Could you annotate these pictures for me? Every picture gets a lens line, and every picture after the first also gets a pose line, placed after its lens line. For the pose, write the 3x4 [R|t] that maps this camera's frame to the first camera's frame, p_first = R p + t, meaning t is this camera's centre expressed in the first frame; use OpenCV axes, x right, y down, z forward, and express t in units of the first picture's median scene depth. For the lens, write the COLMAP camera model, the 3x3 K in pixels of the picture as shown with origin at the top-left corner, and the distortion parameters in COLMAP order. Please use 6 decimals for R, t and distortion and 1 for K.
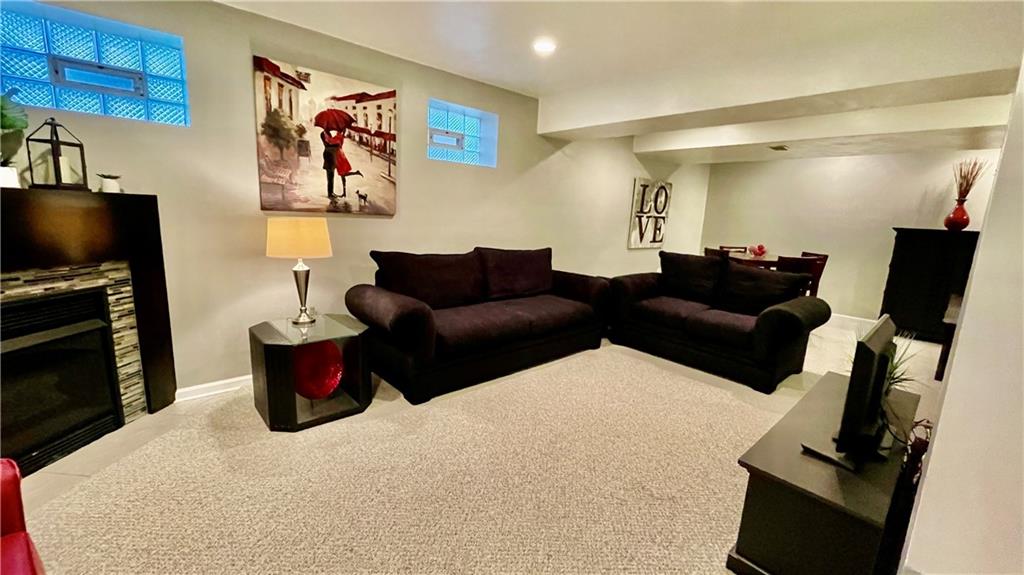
lens RADIAL K [[420.3, 0, 511.5], [0, 420.3, 286.9], [0, 0, 1]] dist [-0.000792, -0.000049]
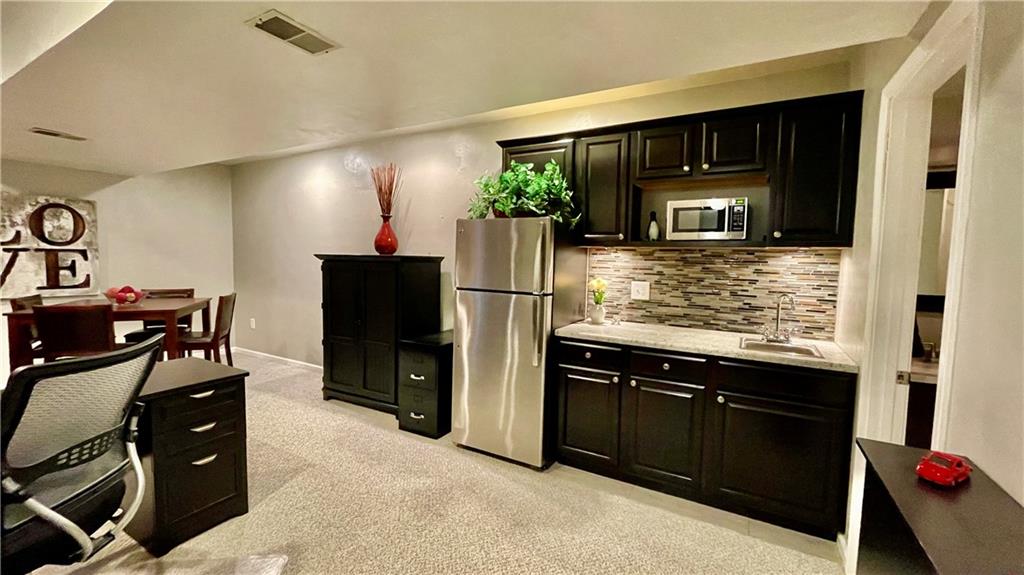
lens RADIAL K [[420.3, 0, 511.2], [0, 420.3, 286.4], [0, 0, 1]] dist [-0.000792, -0.000049]
pose [[0.951012, -0.048758, 0.305286, 0.837875], [0.079321, 0.992911, -0.088517, 0.005193], [-0.298806, 0.108397, 0.948138, 0.173823]]
